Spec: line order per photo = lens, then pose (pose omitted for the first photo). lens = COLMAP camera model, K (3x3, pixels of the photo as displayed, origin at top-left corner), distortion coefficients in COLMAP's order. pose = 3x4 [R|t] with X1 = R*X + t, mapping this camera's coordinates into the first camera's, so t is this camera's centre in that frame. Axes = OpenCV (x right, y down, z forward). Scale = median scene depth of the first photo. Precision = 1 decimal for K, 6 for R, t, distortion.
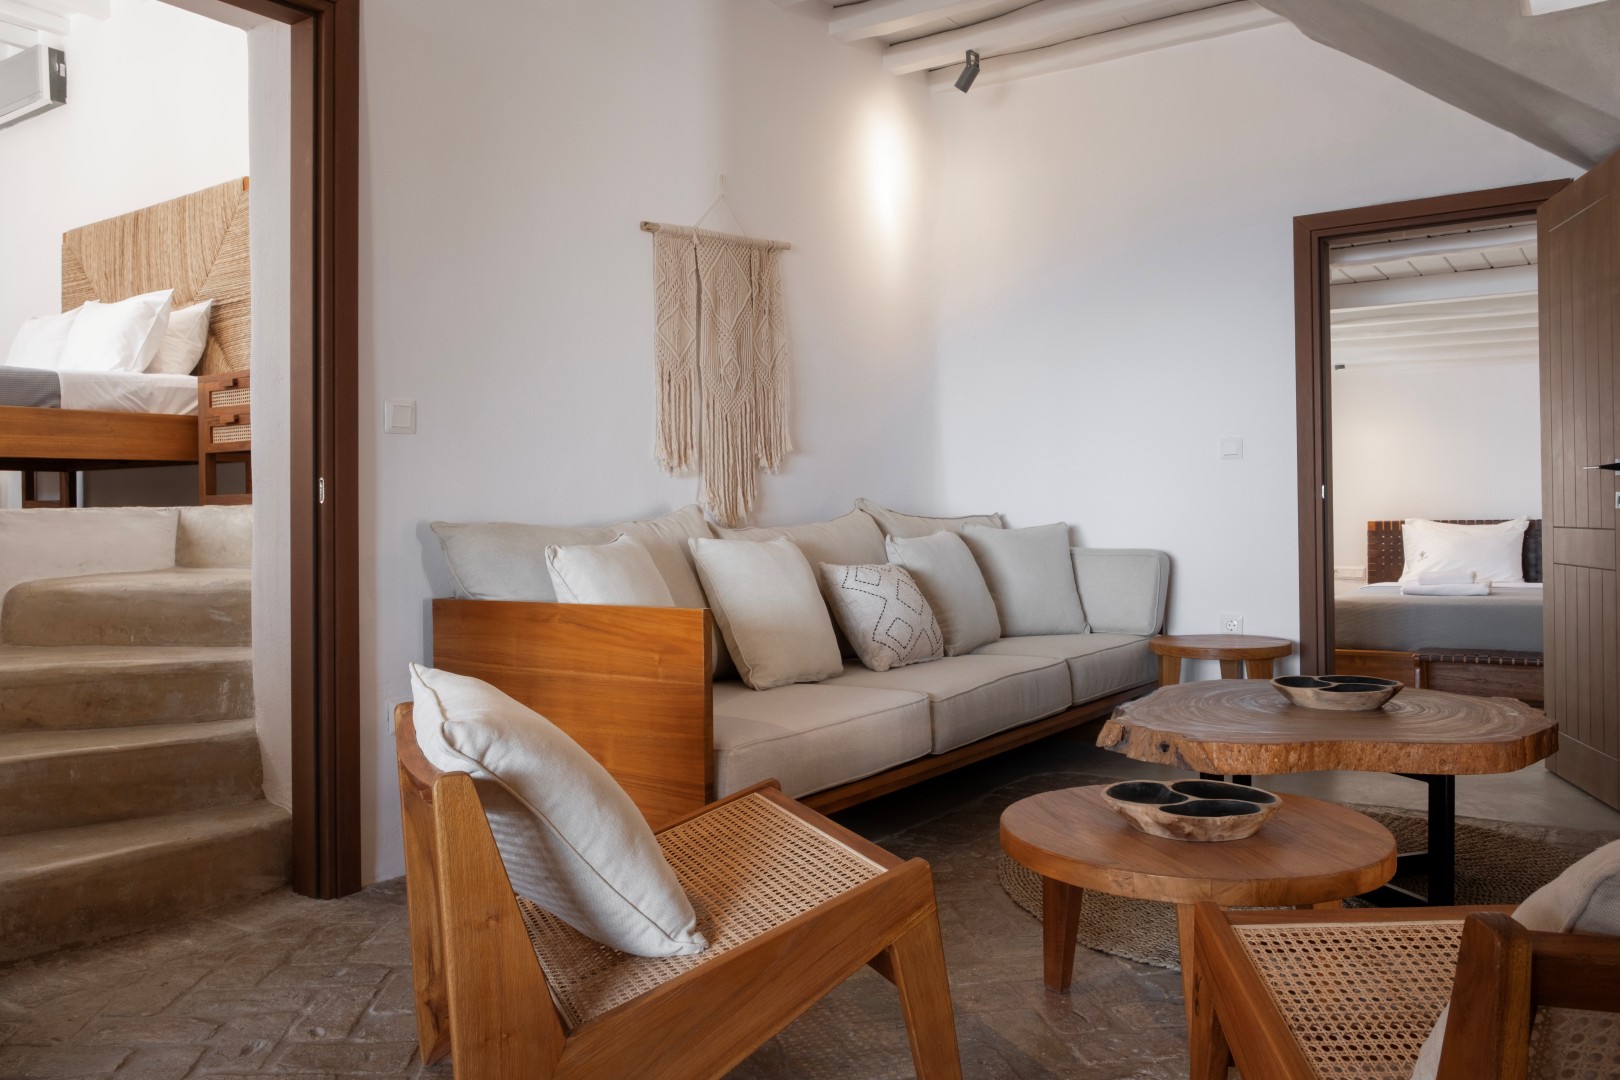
lens RADIAL K [[1235.2, 0, 809.2], [0, 1235.2, 513.1], [0, 0, 1]] dist [-0.025809, 0.003423]
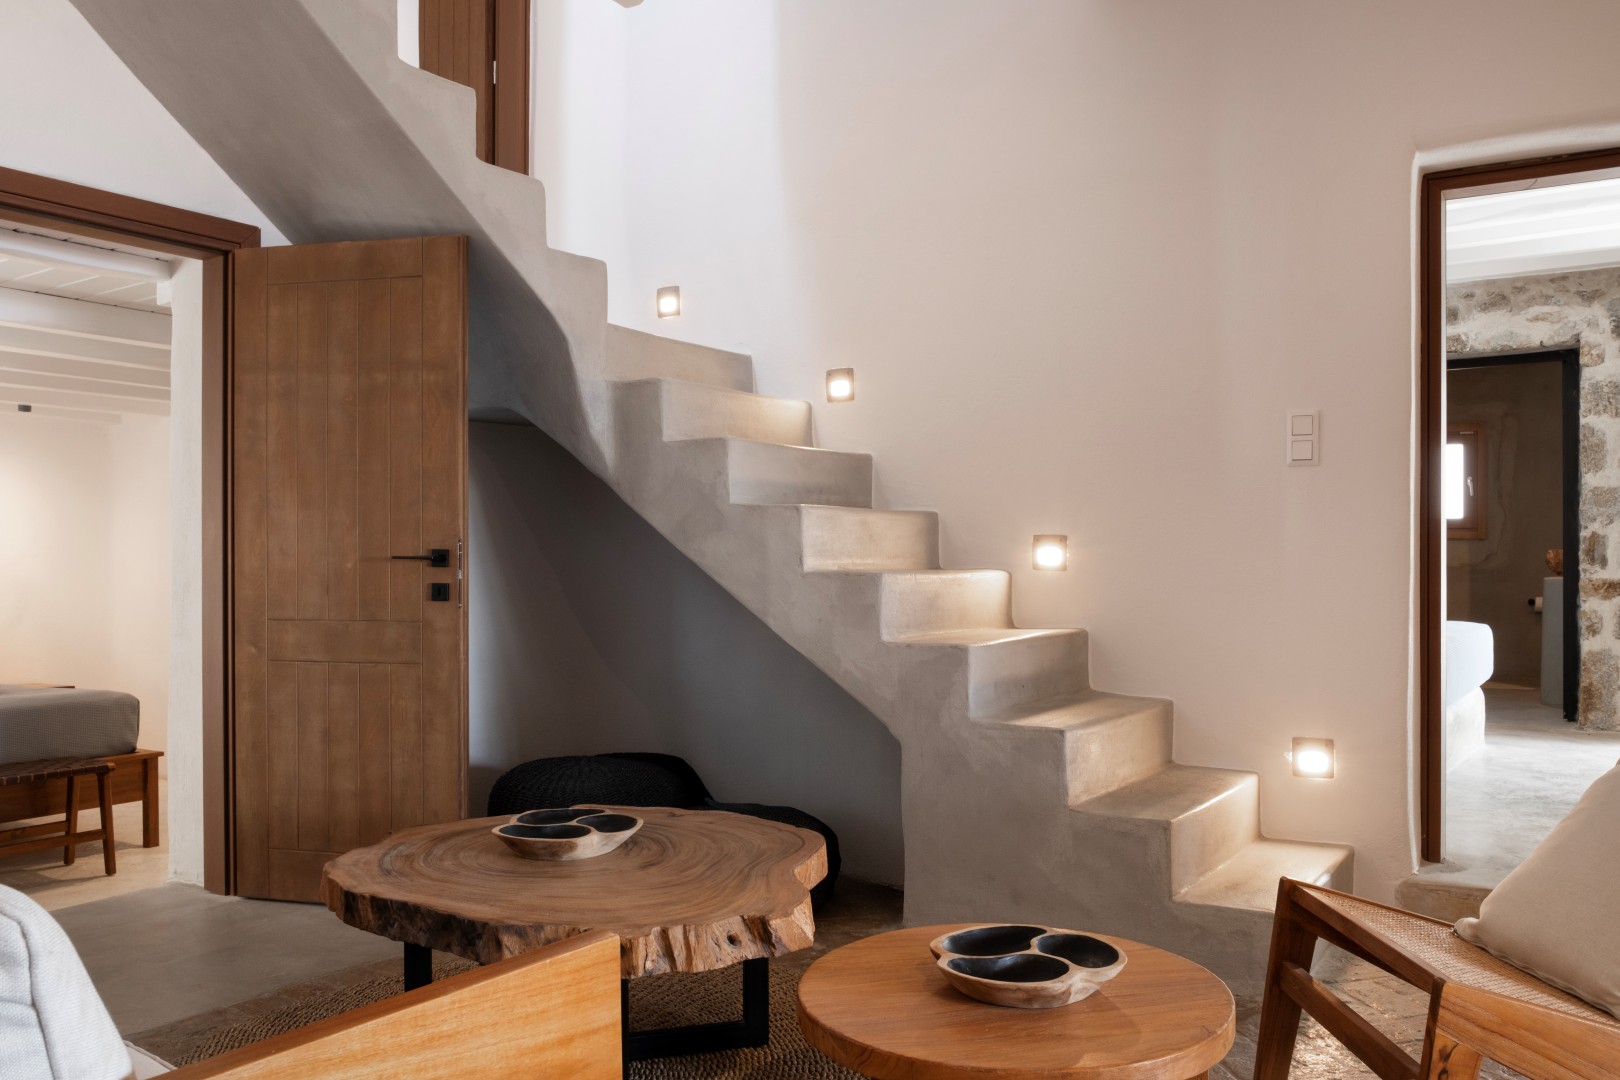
lens RADIAL K [[1275.4, 0, 809.9], [0, 1275.4, 571.3], [0, 0, 1]] dist [-0.034182, 0.000112]
pose [[-0.037320, 0.005874, 0.999286, -0.338968], [-0.002299, 0.999980, -0.005964, -0.020053], [-0.999301, -0.002520, -0.037305, 0.684310]]
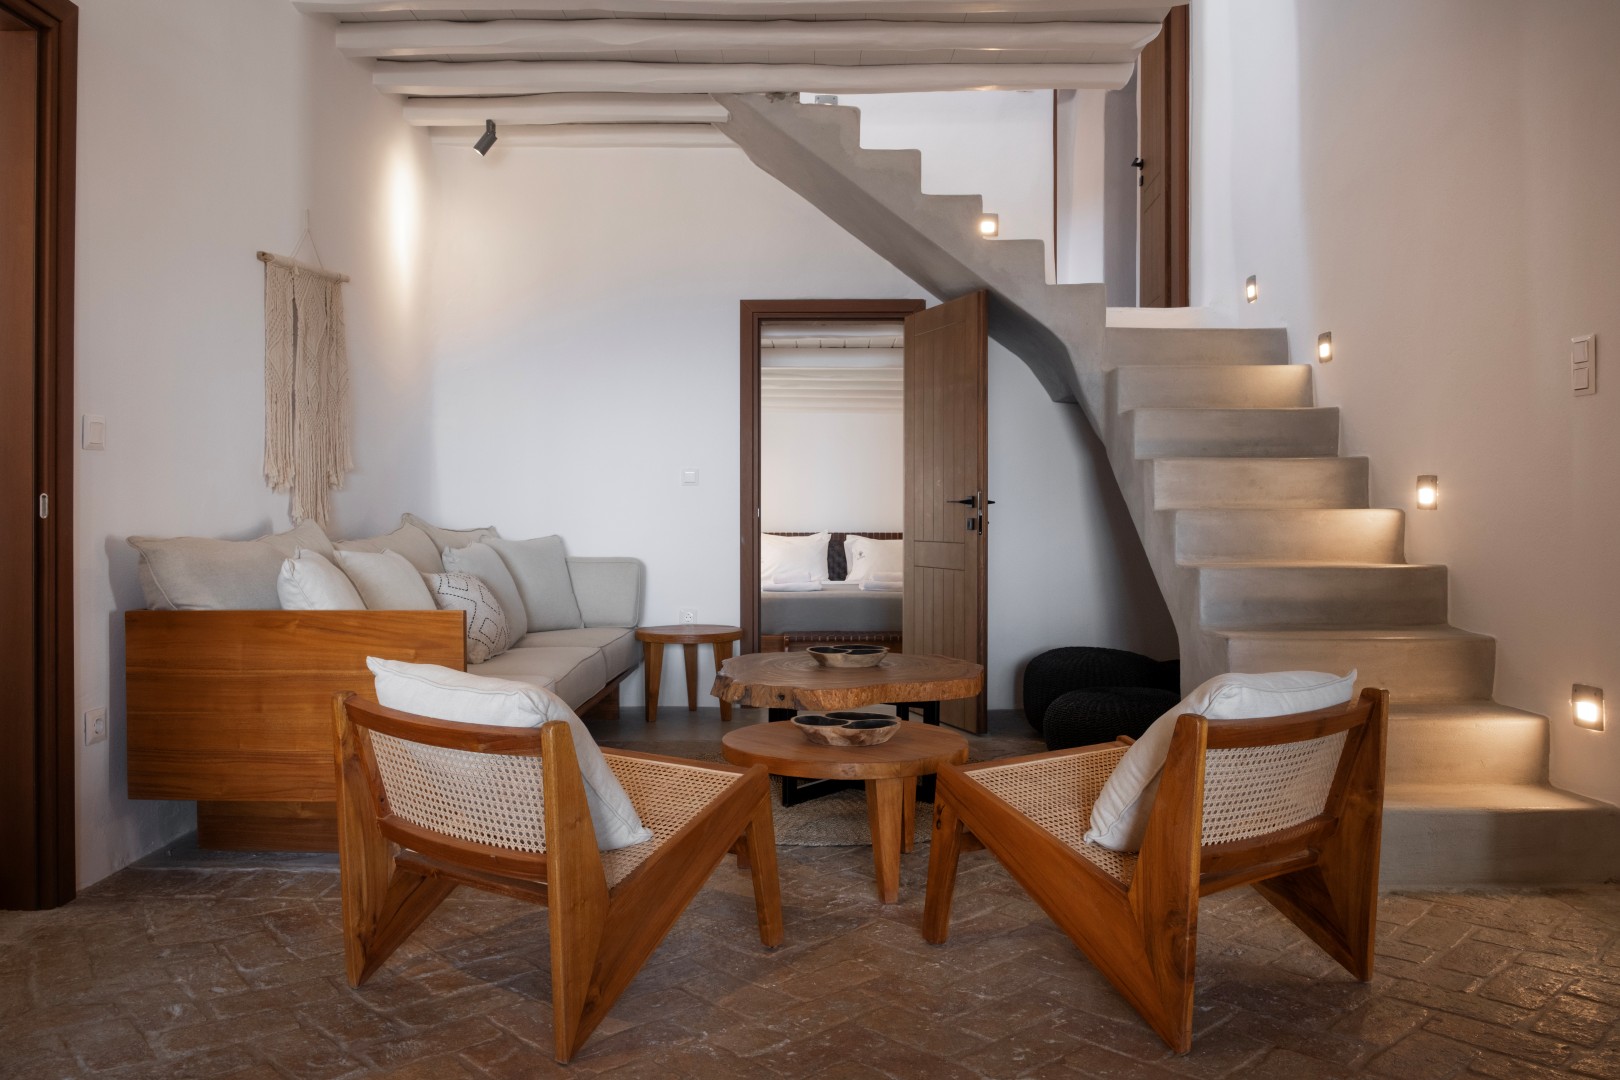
lens RADIAL K [[1225.2, 0, 810.0], [0, 1225.2, 540.0], [0, 0, 1]] dist [-0.039290, 0.001428]
pose [[0.823395, 0.001750, 0.567466, -0.333420], [-0.011391, 0.999845, 0.013446, -0.008167], [-0.567354, -0.017535, 0.823287, -0.127650]]
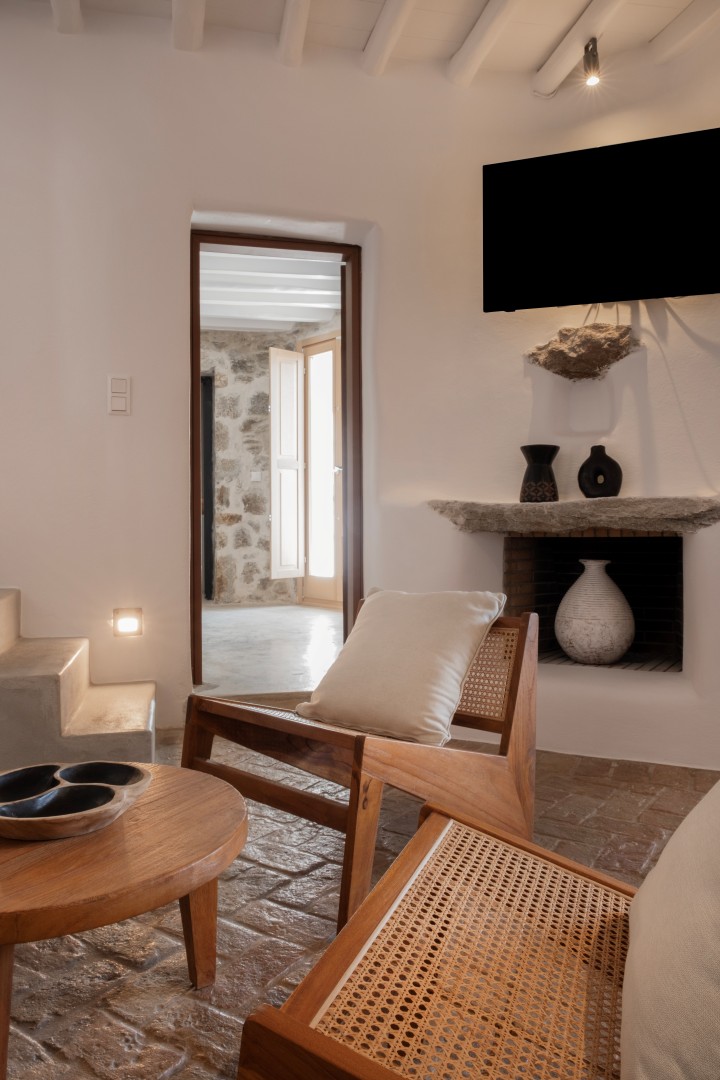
lens RADIAL K [[827.8, 0, 361.9], [0, 827.8, 524.0], [0, 0, 1]] dist [-0.006973, -0.005283]
pose [[-0.751555, 0.014192, 0.659518, -0.165357], [0.010948, 0.999899, -0.009040, 0.020689], [-0.659579, 0.000426, -0.751635, 0.767751]]
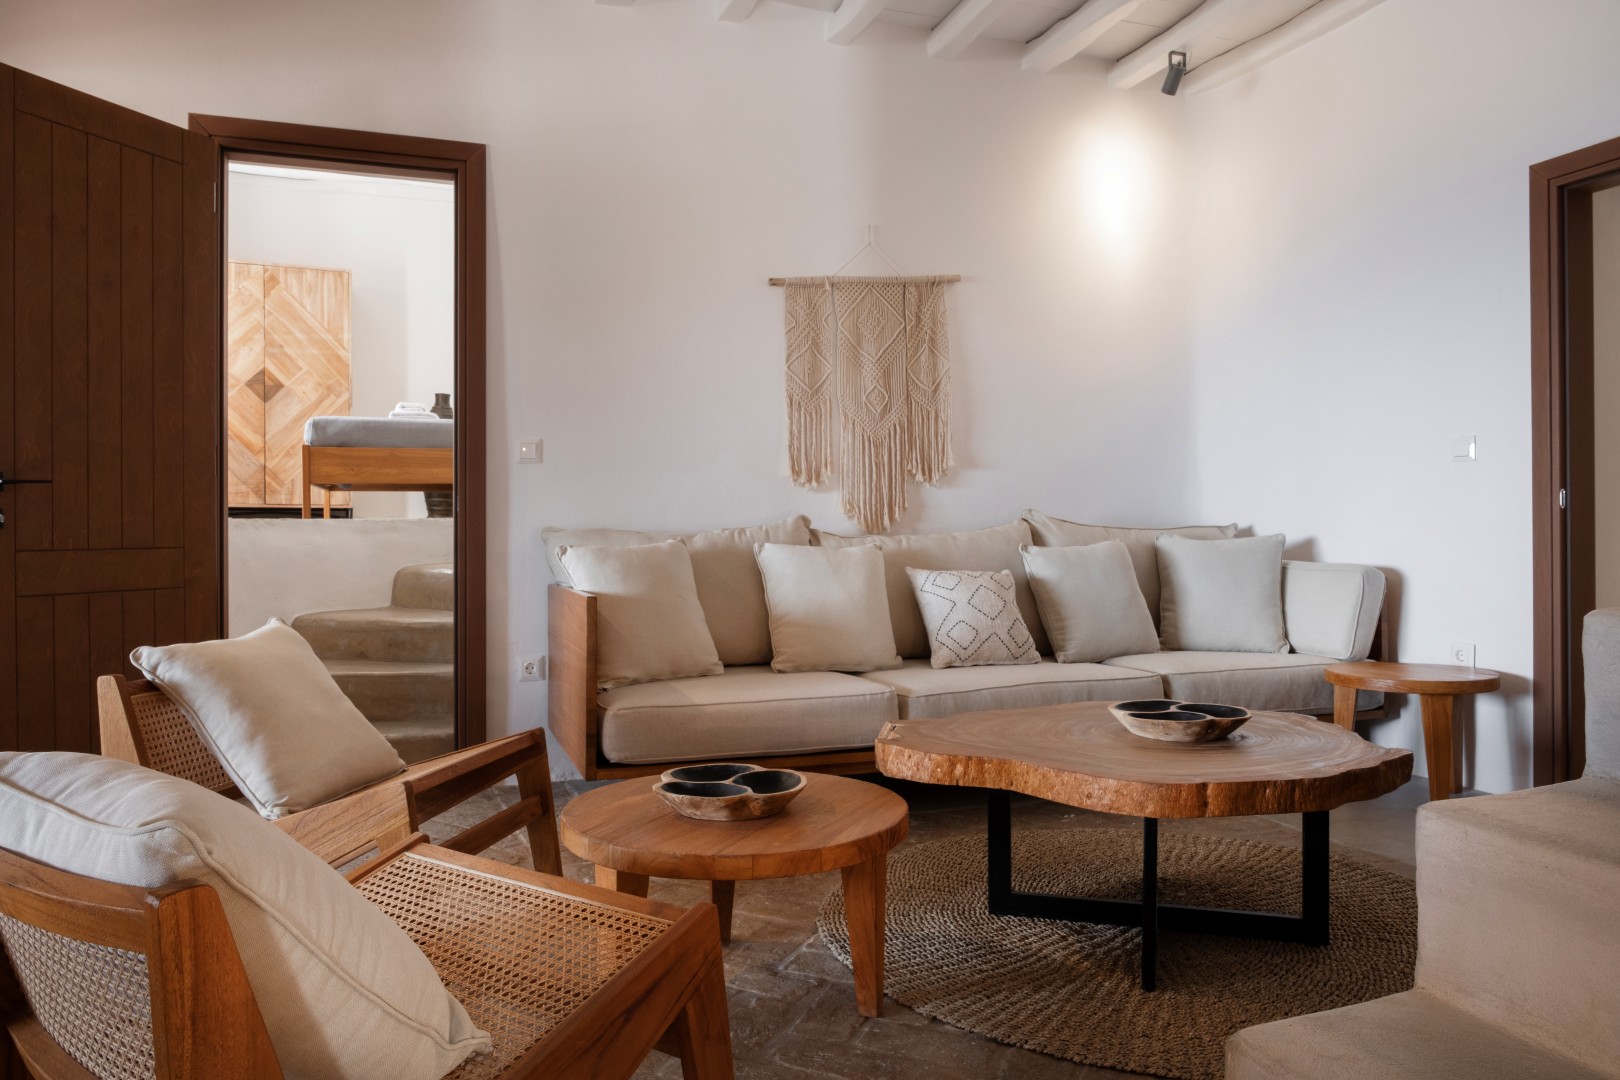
lens RADIAL K [[1138.7, 0, 810.0], [0, 1138.7, 540.0], [0, 0, 1]] dist [-0.027106, 0.000310]
pose [[0.813858, 0.011775, -0.580944, 0.536206], [-0.003650, 0.999879, 0.015153, 0.000334], [0.581052, -0.010212, 0.813803, 0.121024]]
